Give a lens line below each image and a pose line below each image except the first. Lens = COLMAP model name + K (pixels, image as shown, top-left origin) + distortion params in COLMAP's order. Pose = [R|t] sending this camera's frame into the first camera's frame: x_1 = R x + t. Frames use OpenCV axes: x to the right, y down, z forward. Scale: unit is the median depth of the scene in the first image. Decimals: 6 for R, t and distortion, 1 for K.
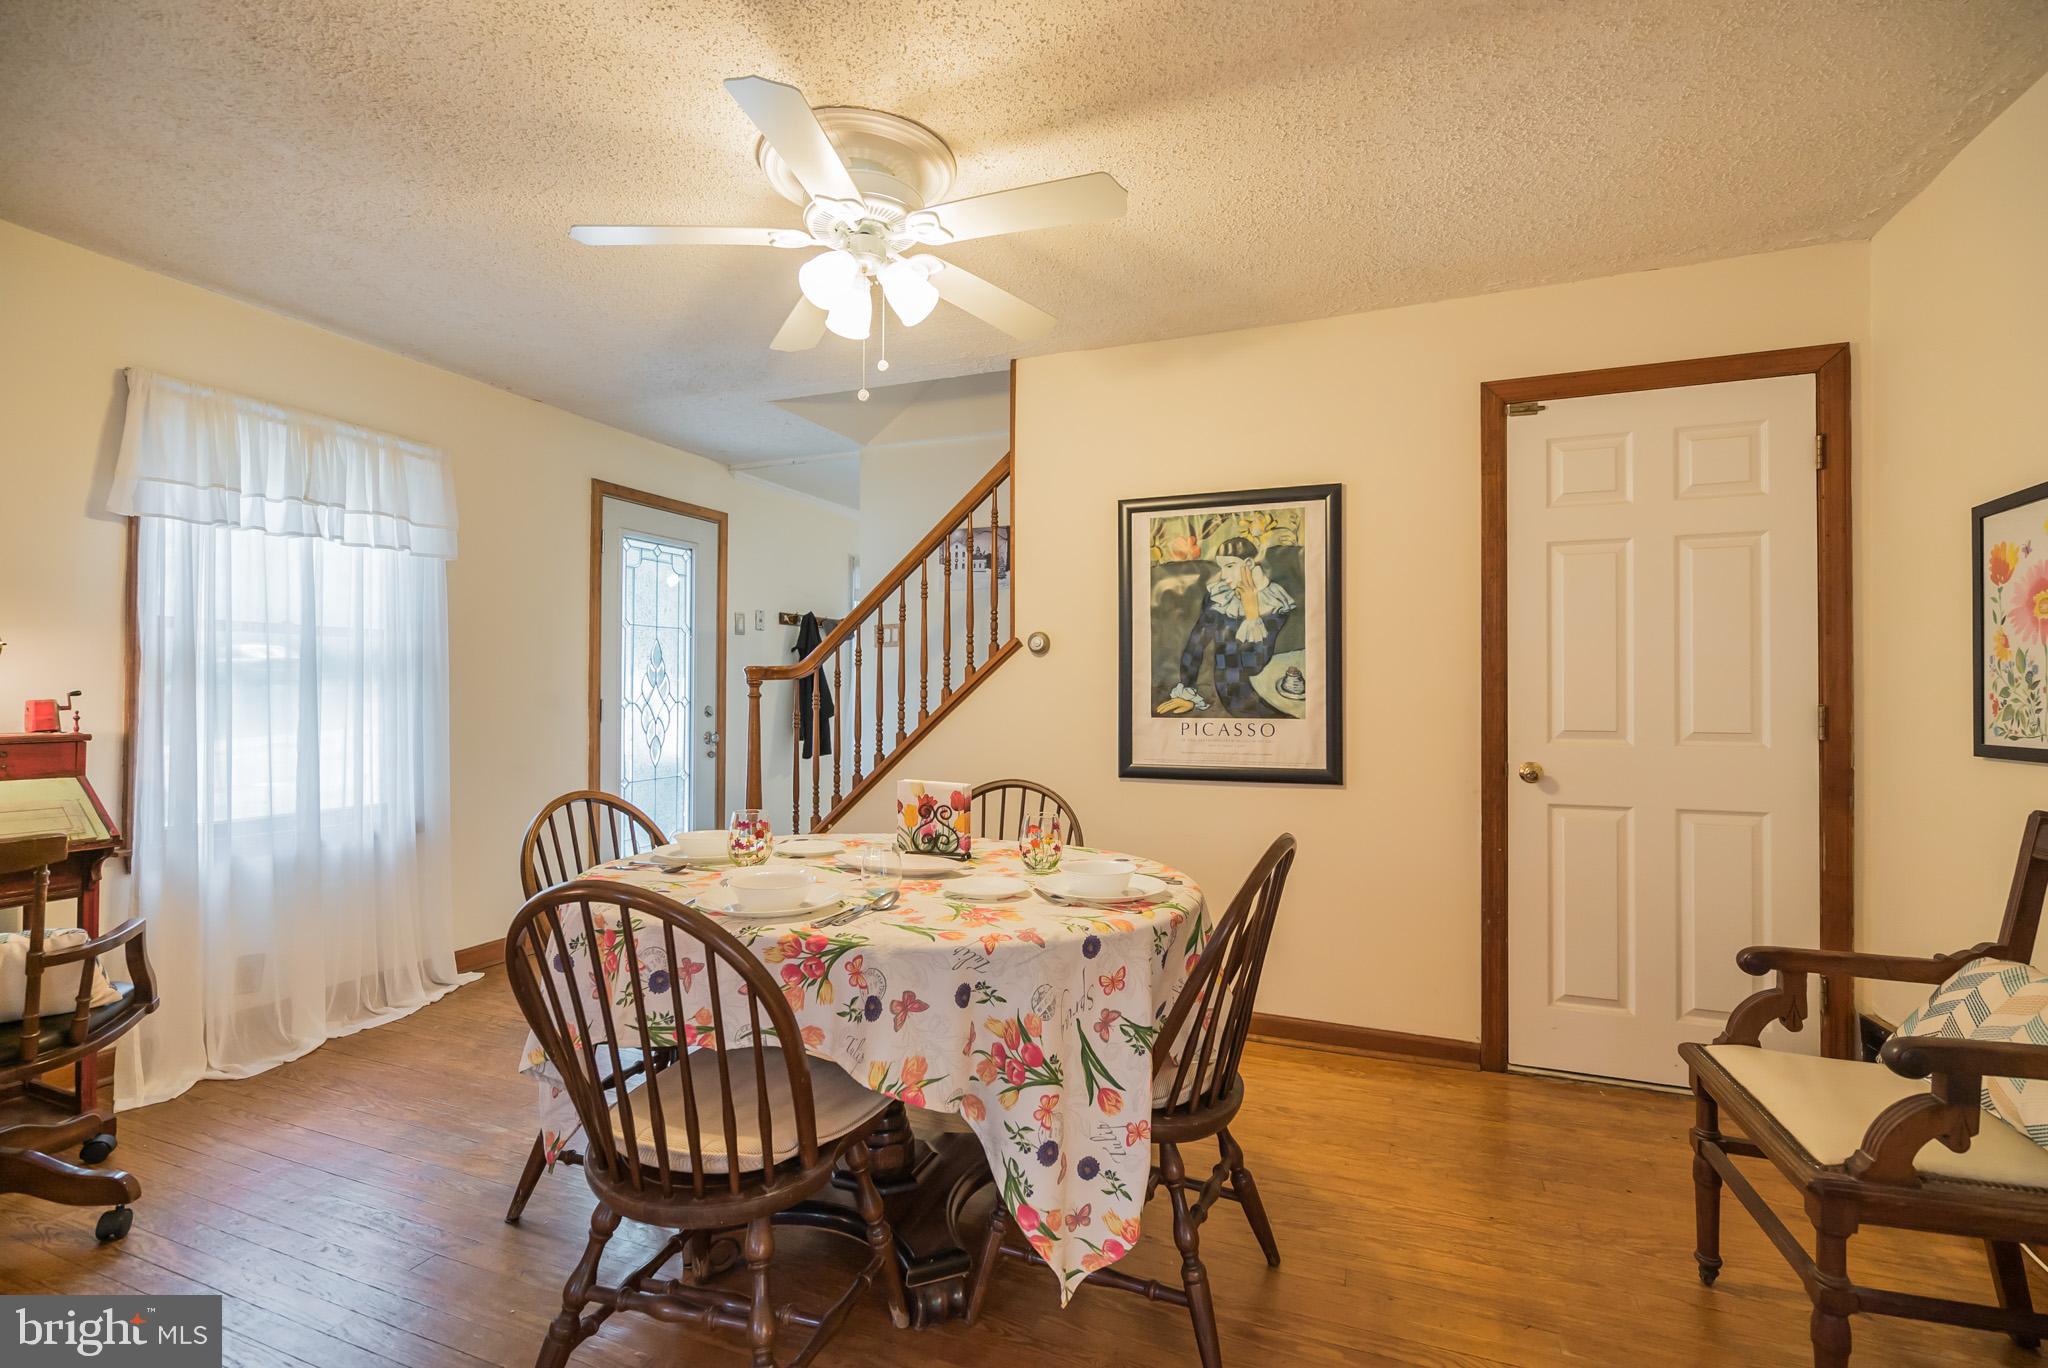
lens RADIAL K [[938.3, 0, 1016.0], [0, 938.3, 685.5], [0, 0, 1]] dist [-0.001115, -0.000015]
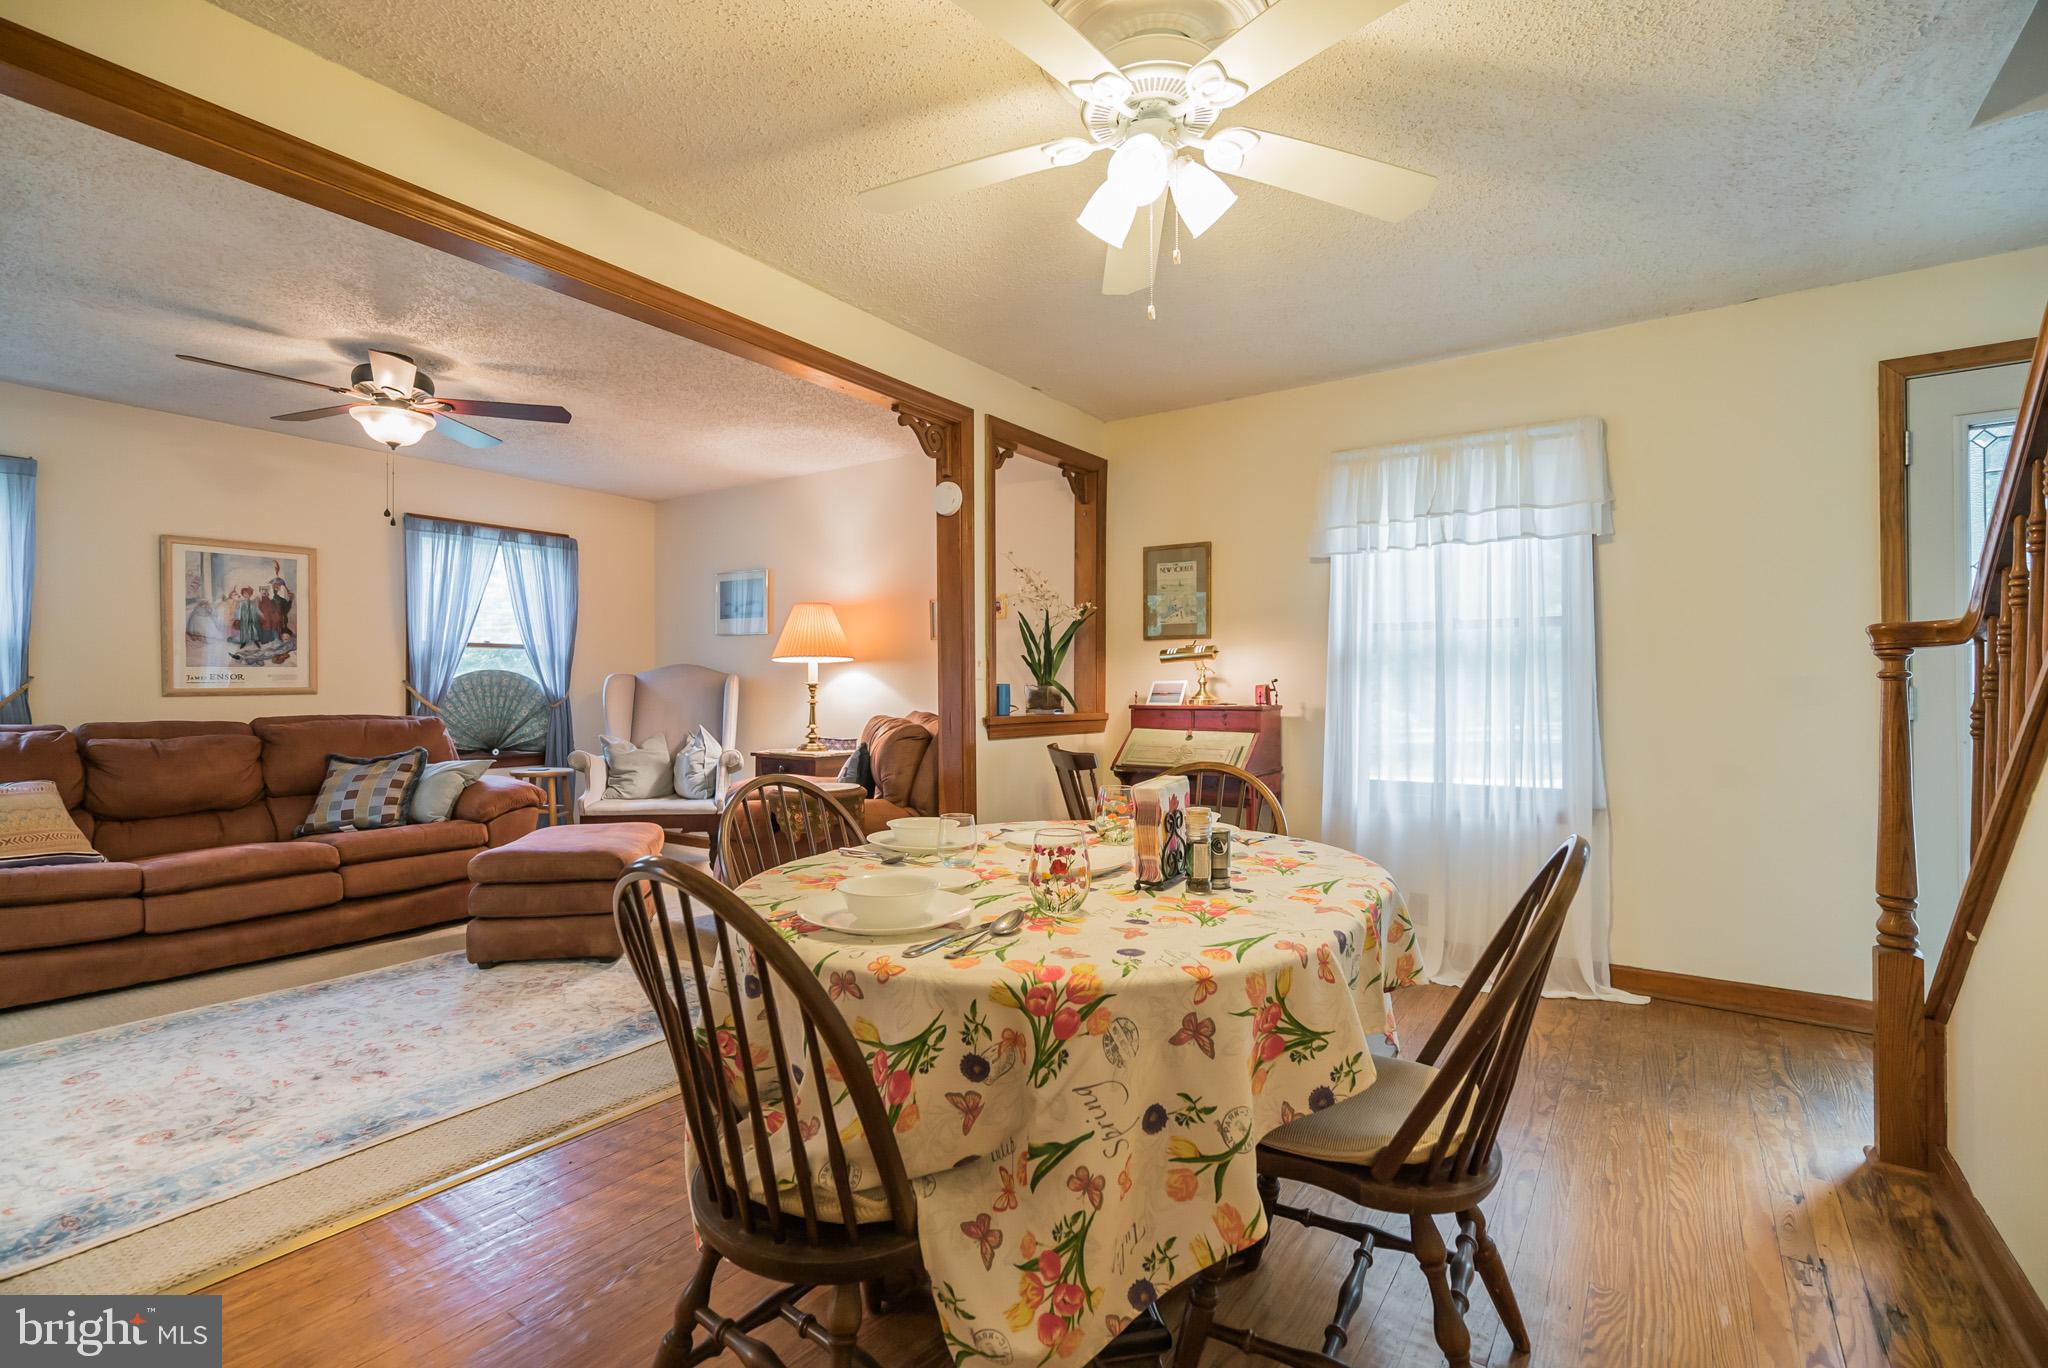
lens RADIAL K [[938.3, 0, 1027.1], [0, 938.3, 684.2], [0, 0, 1]] dist [-0.001115, -0.000015]
pose [[-0.227919, -0.011918, -0.973607, 0.434118], [0.004512, 0.999901, -0.013296, 0.023640], [0.973670, -0.007424, -0.227843, 0.686216]]
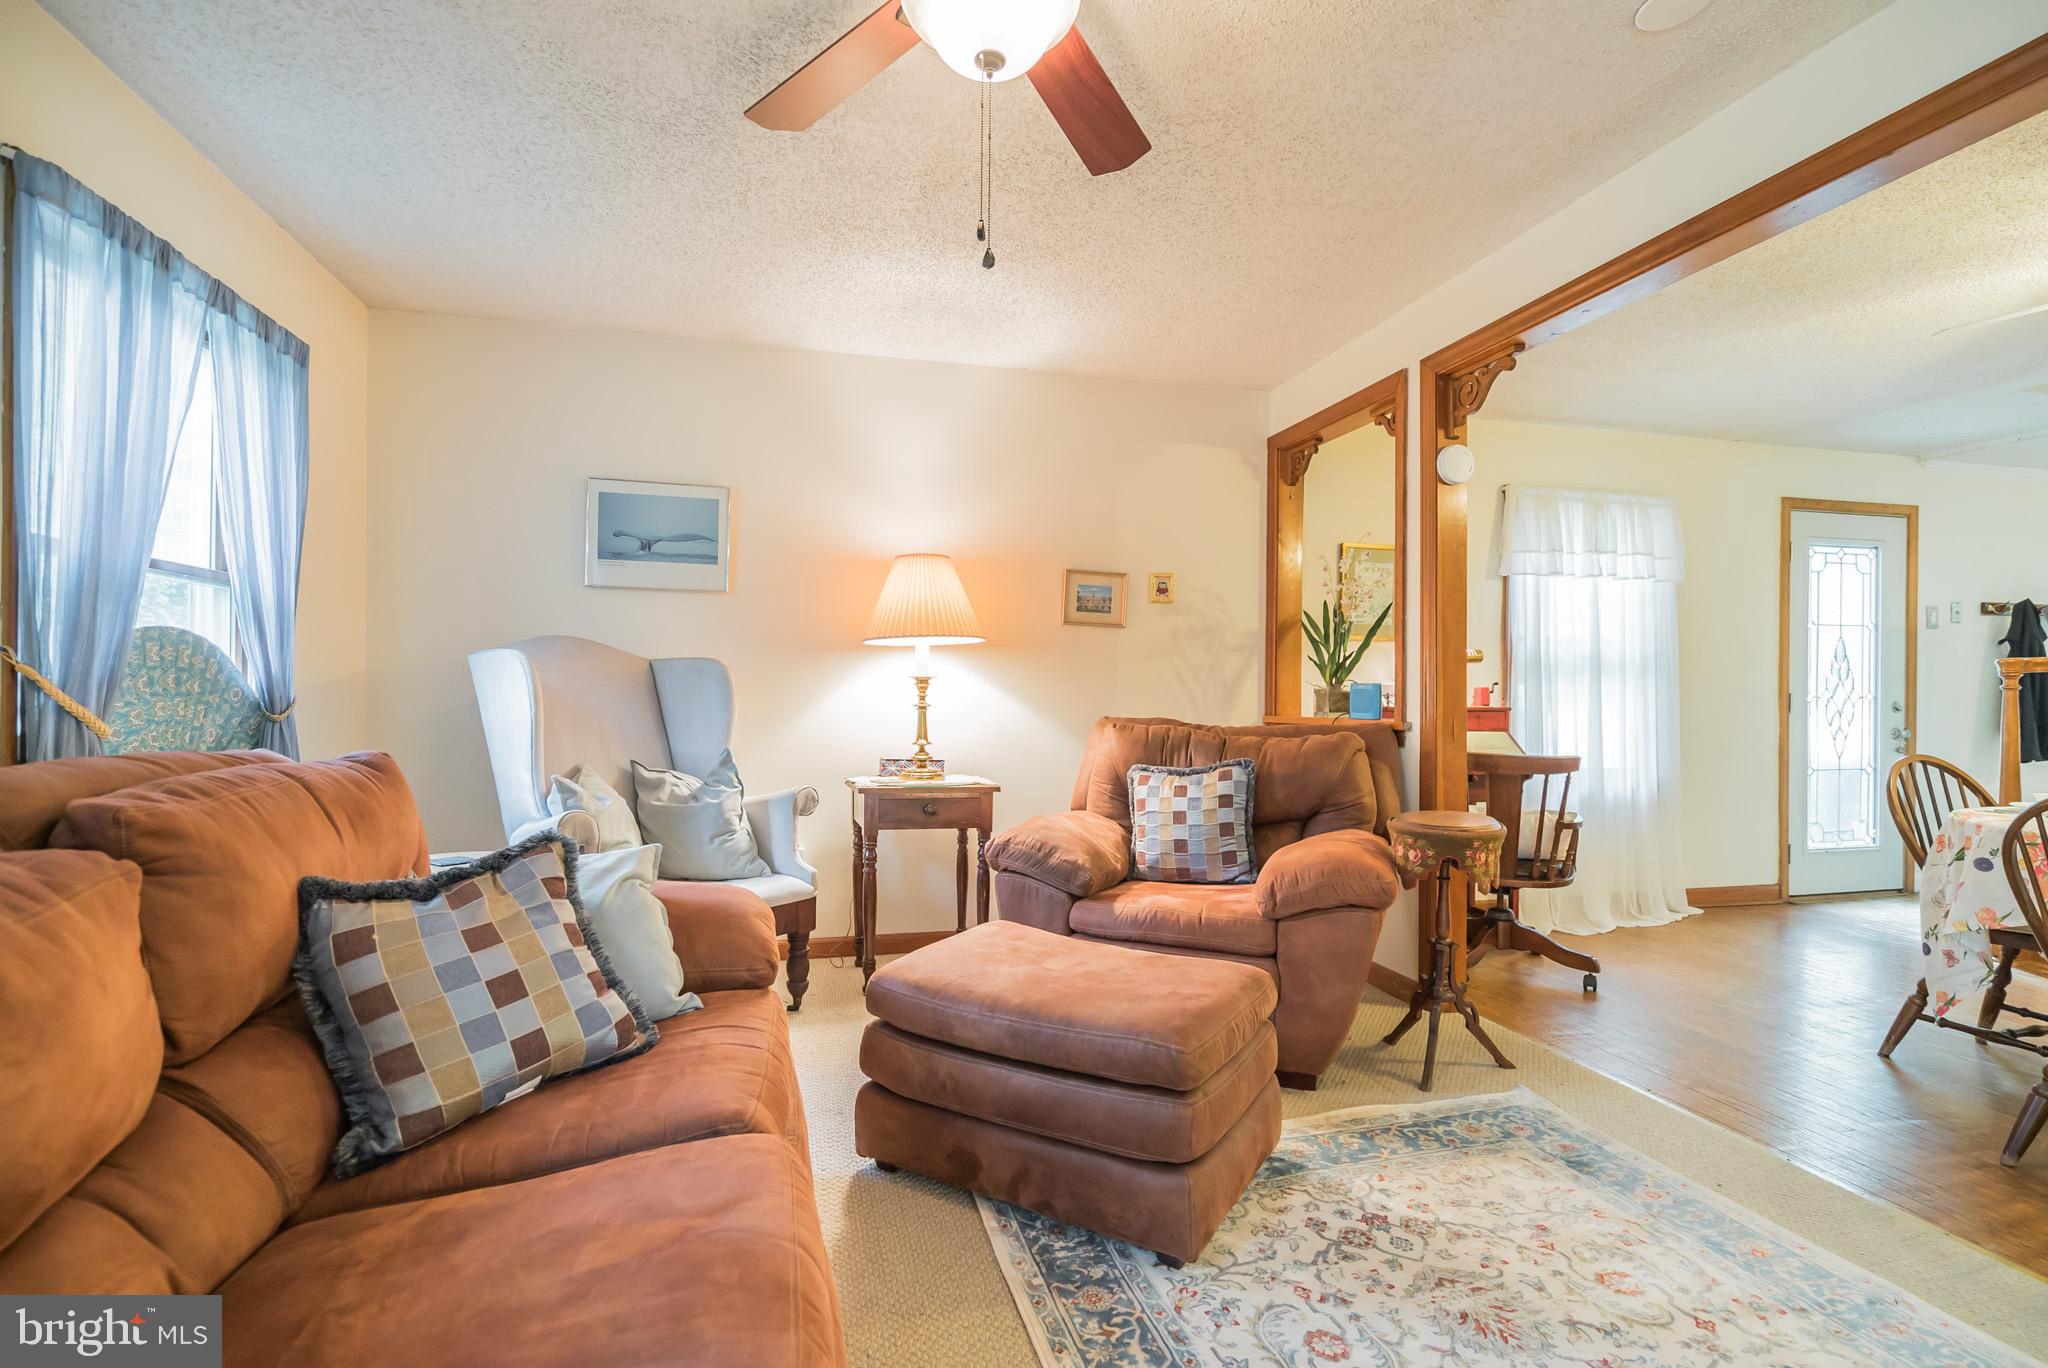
lens RADIAL K [[938.3, 0, 1022.7], [0, 938.3, 685.7], [0, 0, 1]] dist [-0.001115, -0.000015]
pose [[0.582363, -0.006529, -0.812903, -0.085177], [0.000247, 0.999969, -0.007854, 0.018358], [0.812929, 0.004373, 0.582346, -0.495577]]
